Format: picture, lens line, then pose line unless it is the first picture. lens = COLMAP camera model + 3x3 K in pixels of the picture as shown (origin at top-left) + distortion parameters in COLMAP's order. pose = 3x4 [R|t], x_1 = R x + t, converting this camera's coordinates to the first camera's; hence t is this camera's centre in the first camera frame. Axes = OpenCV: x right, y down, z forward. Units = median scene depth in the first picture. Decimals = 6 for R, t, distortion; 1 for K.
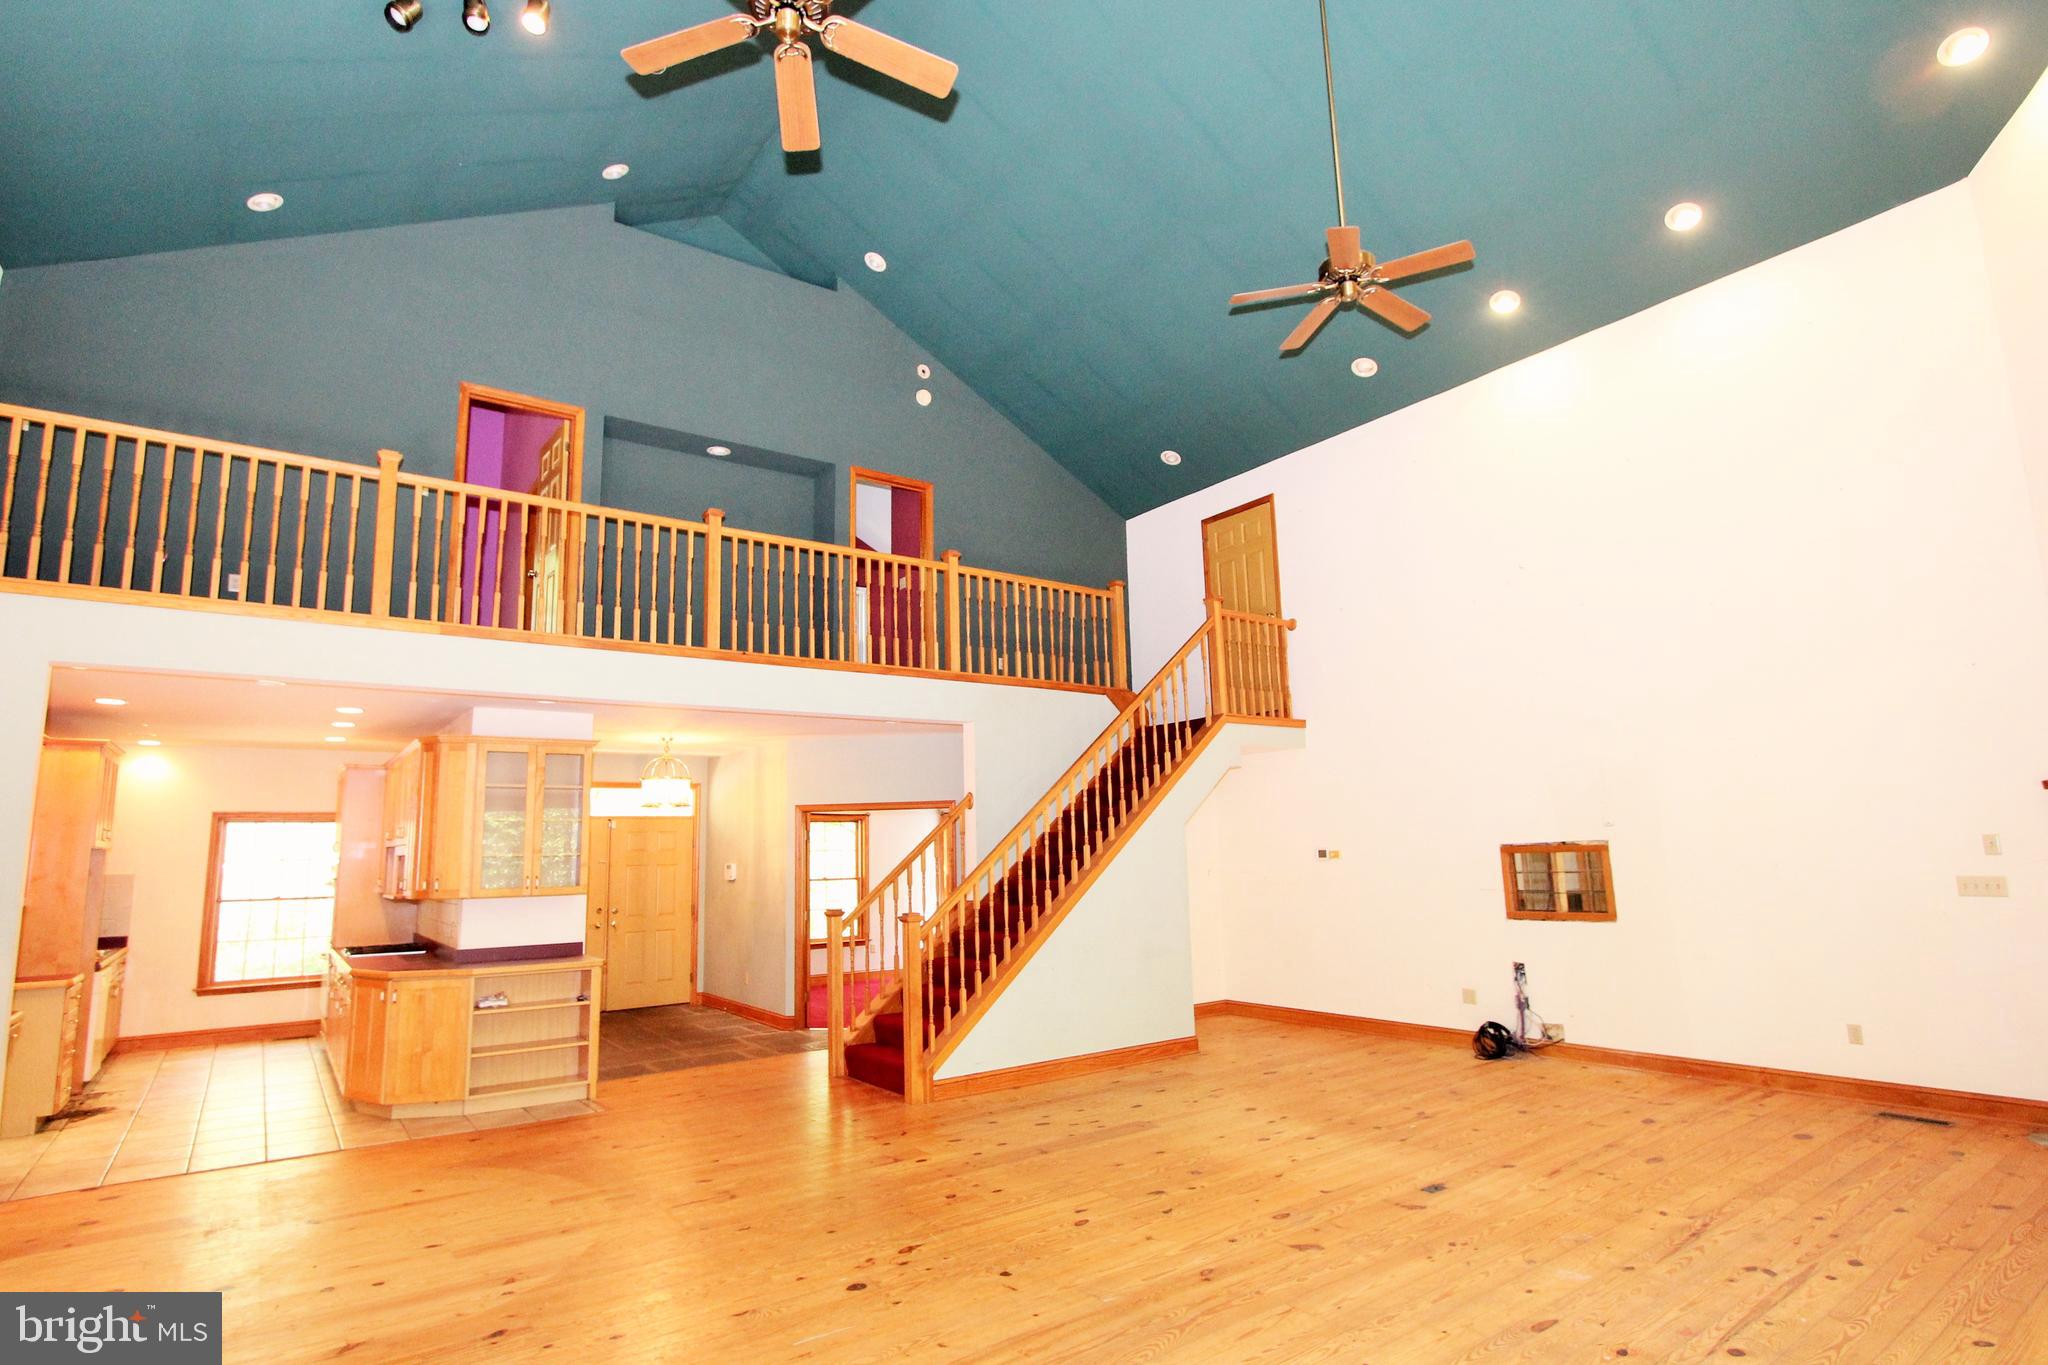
lens RADIAL K [[1042.1, 0, 1023.0], [0, 1042.1, 692.3], [0, 0, 1]] dist [-0.018833, -0.001360]
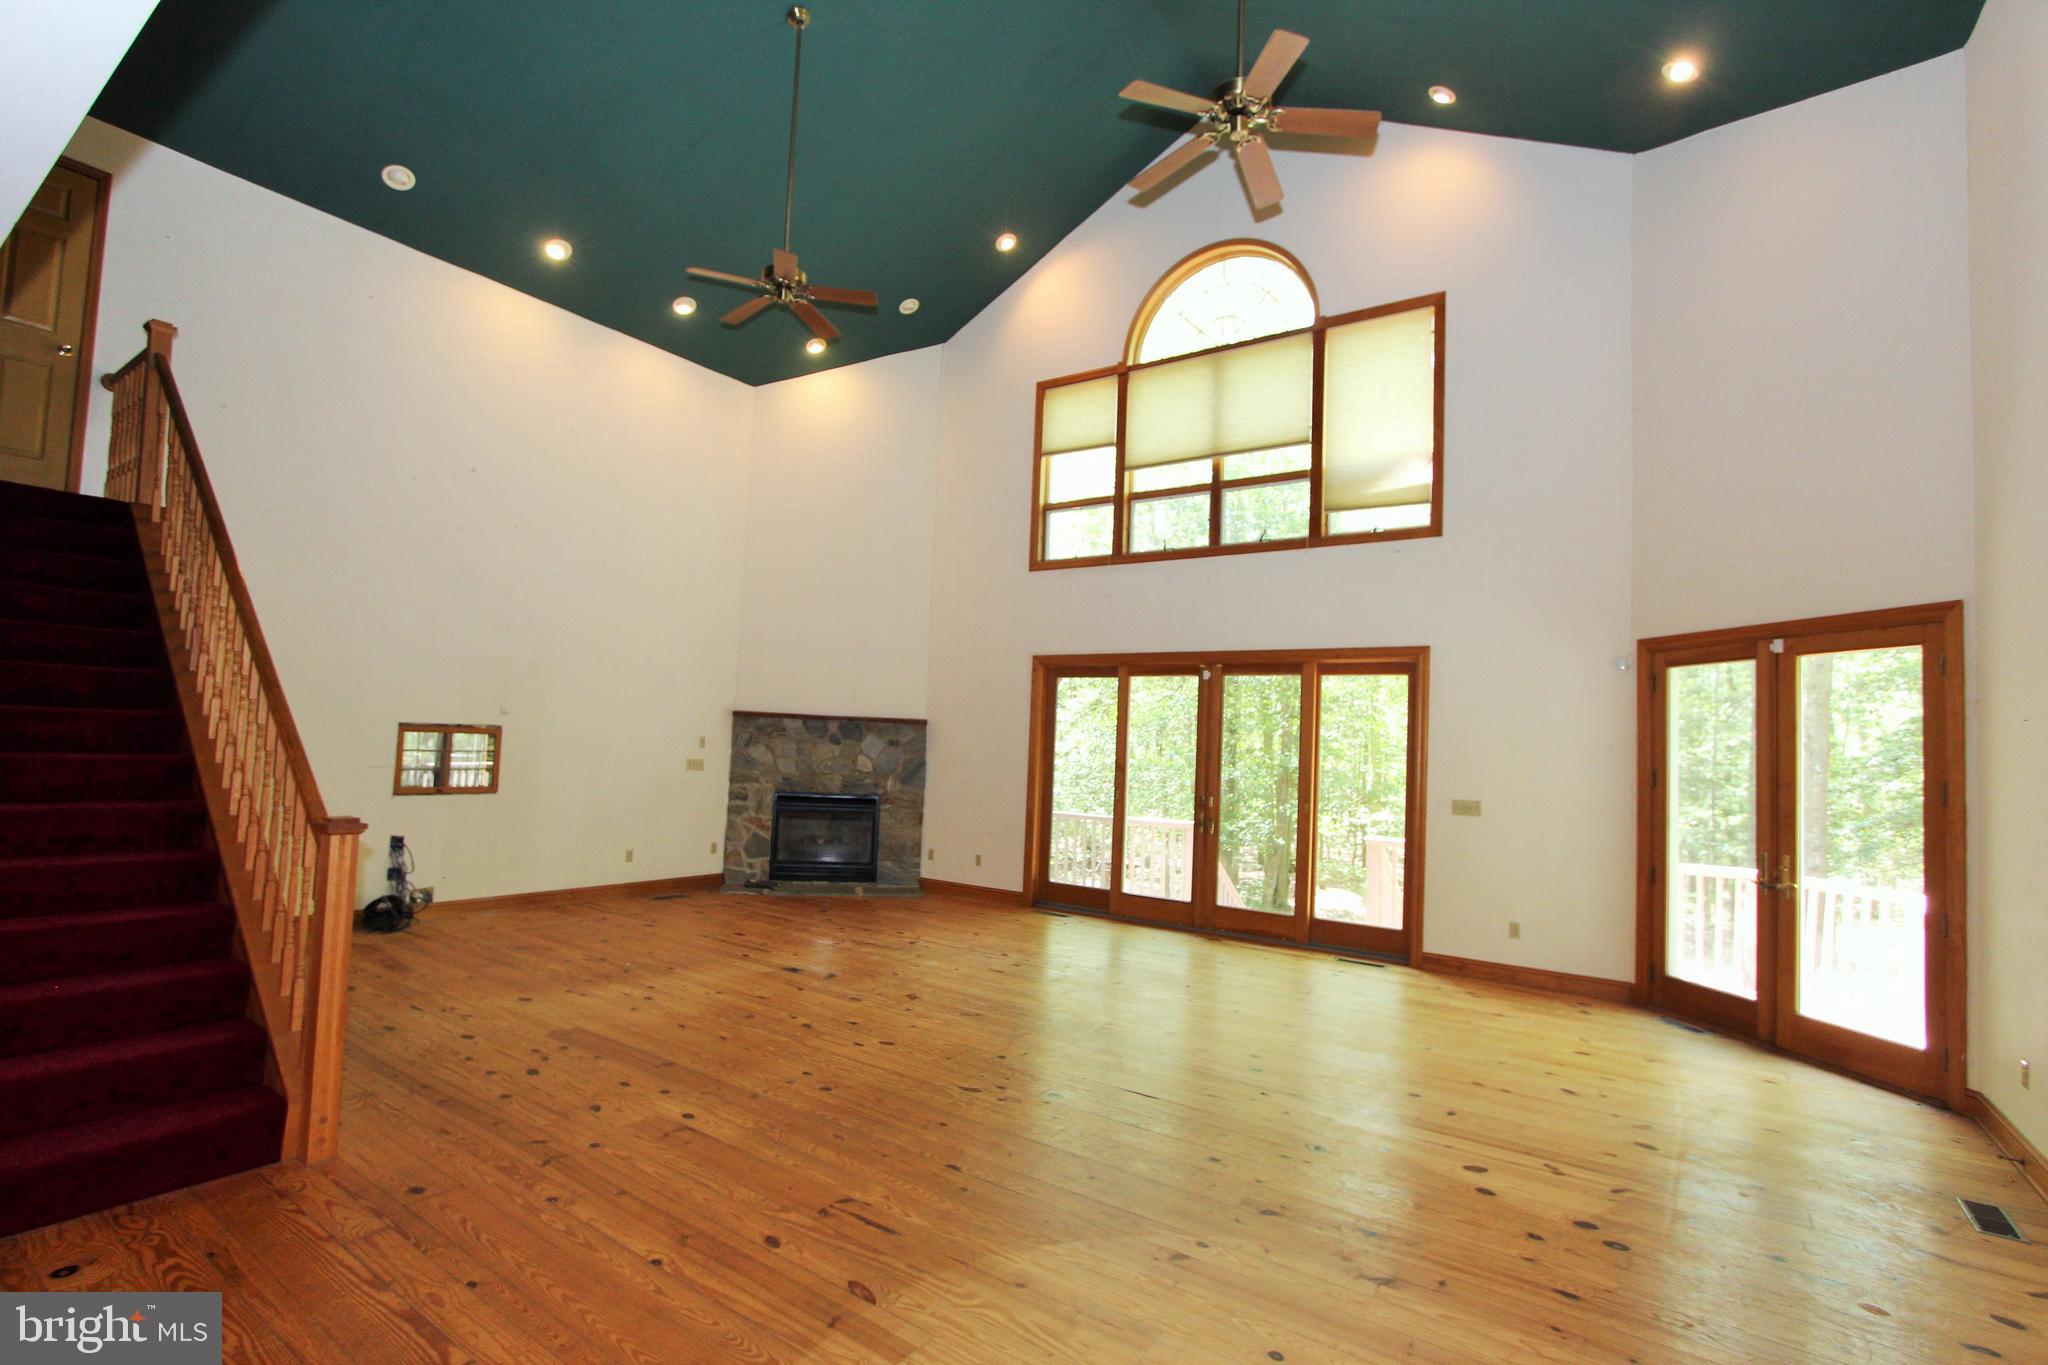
lens RADIAL K [[926.3, 0, 1017.3], [0, 926.3, 698.9], [0, 0, 1]] dist [-0.018304, 0.001082]
pose [[-0.322855, 0.059541, 0.944574, -0.895711], [-0.179881, 0.975968, -0.123003, 0.192802], [-0.929197, -0.209623, -0.304386, 1.095676]]
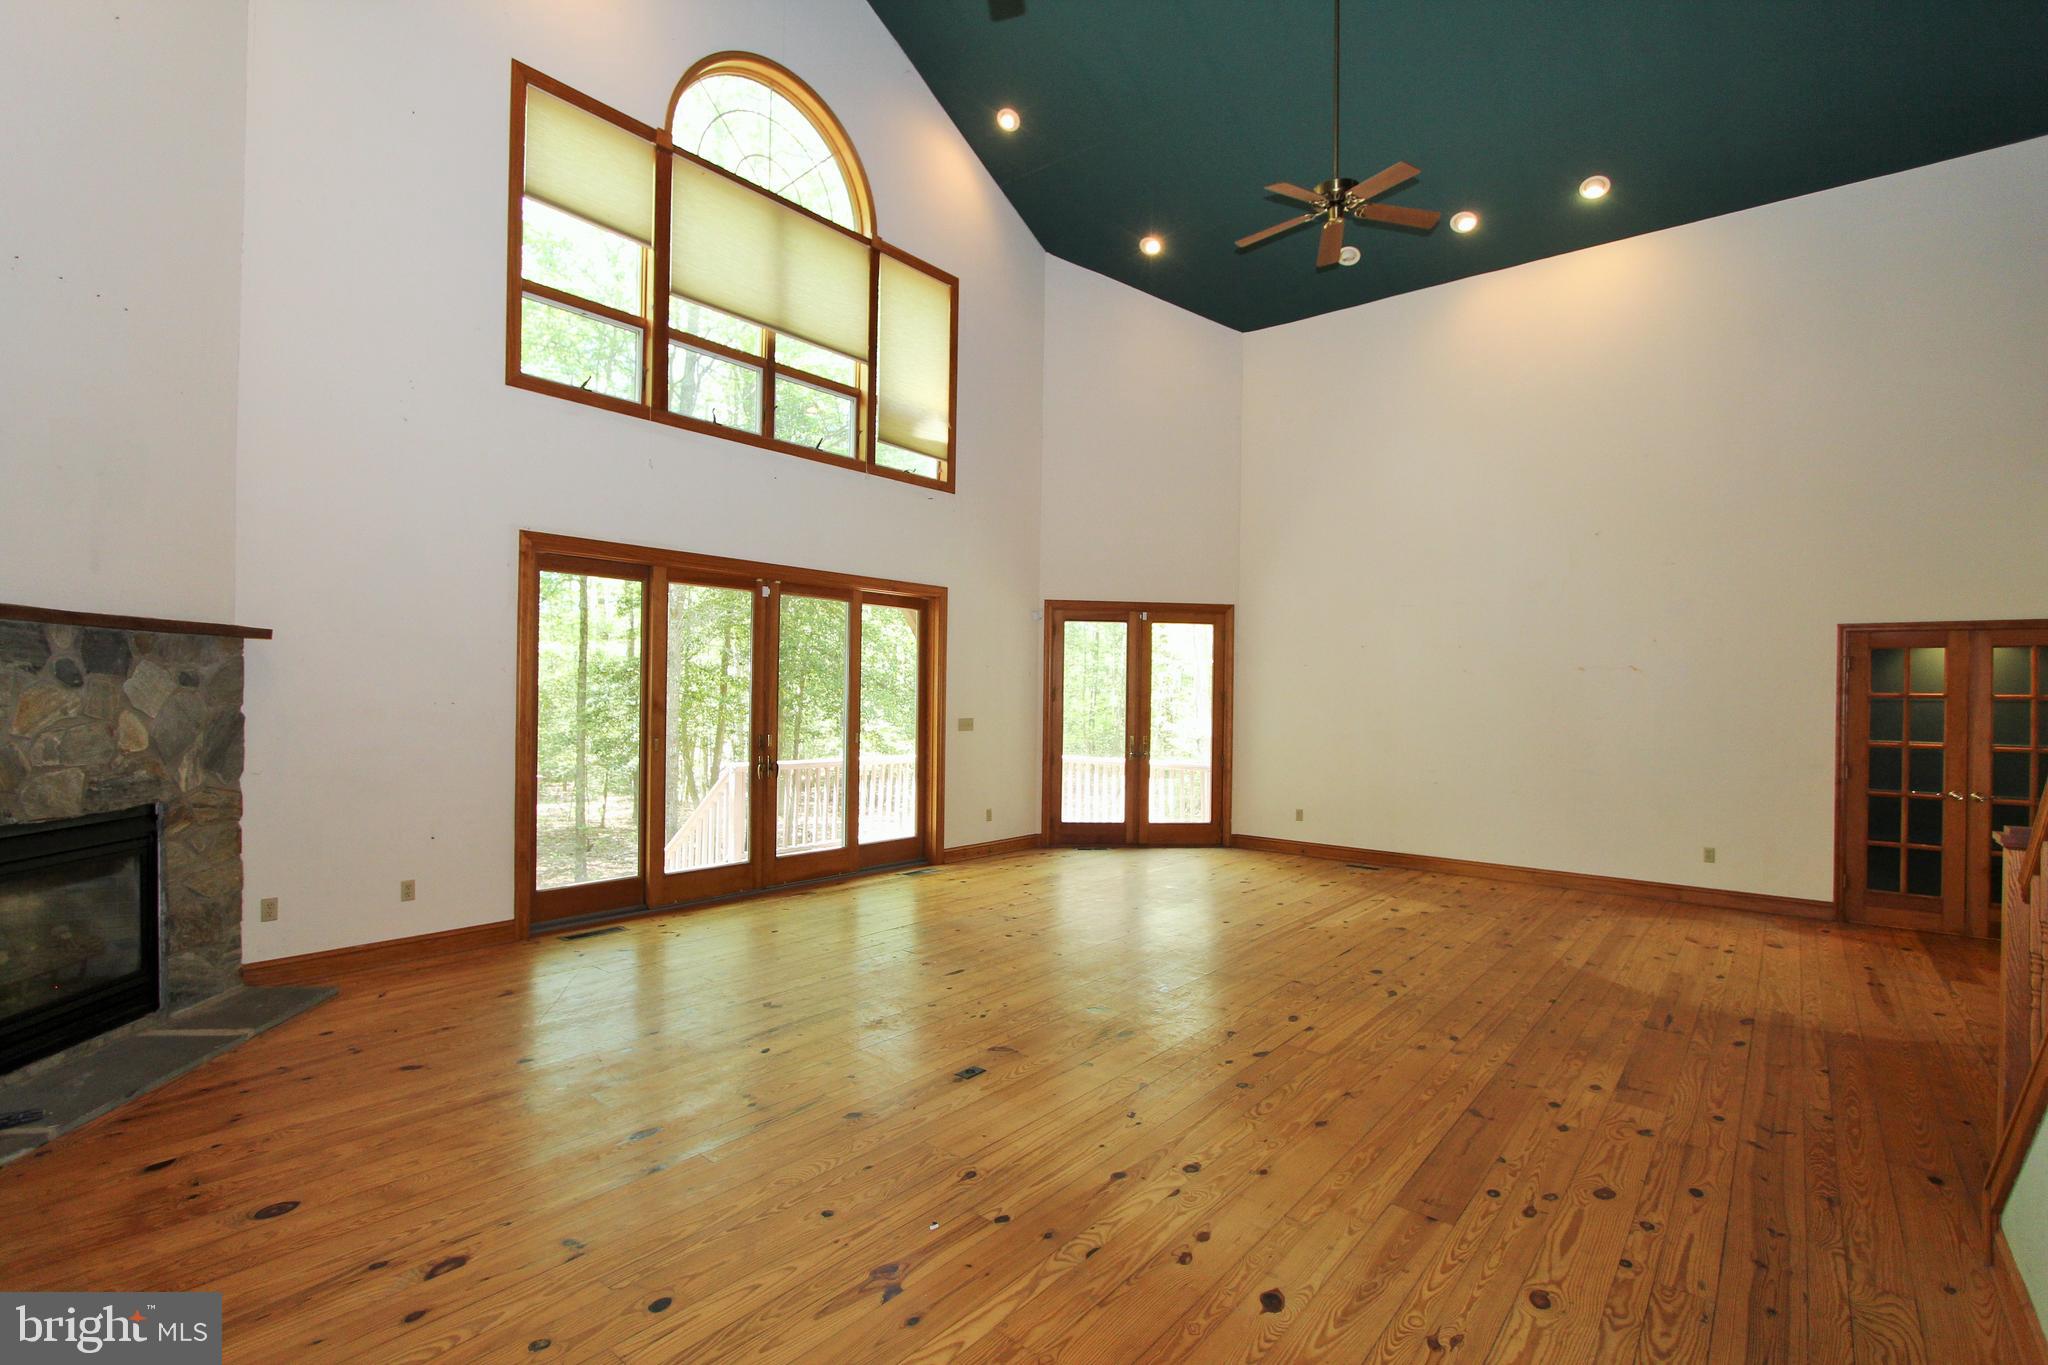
lens RADIAL K [[926.3, 0, 1008.0], [0, 926.3, 693.0], [0, 0, 1]] dist [-0.018304, 0.001082]
pose [[-0.976033, 0.009578, -0.217412, 0.493597], [0.041797, 0.988682, -0.144084, 0.253134], [0.213571, -0.149718, -0.965387, 1.681152]]
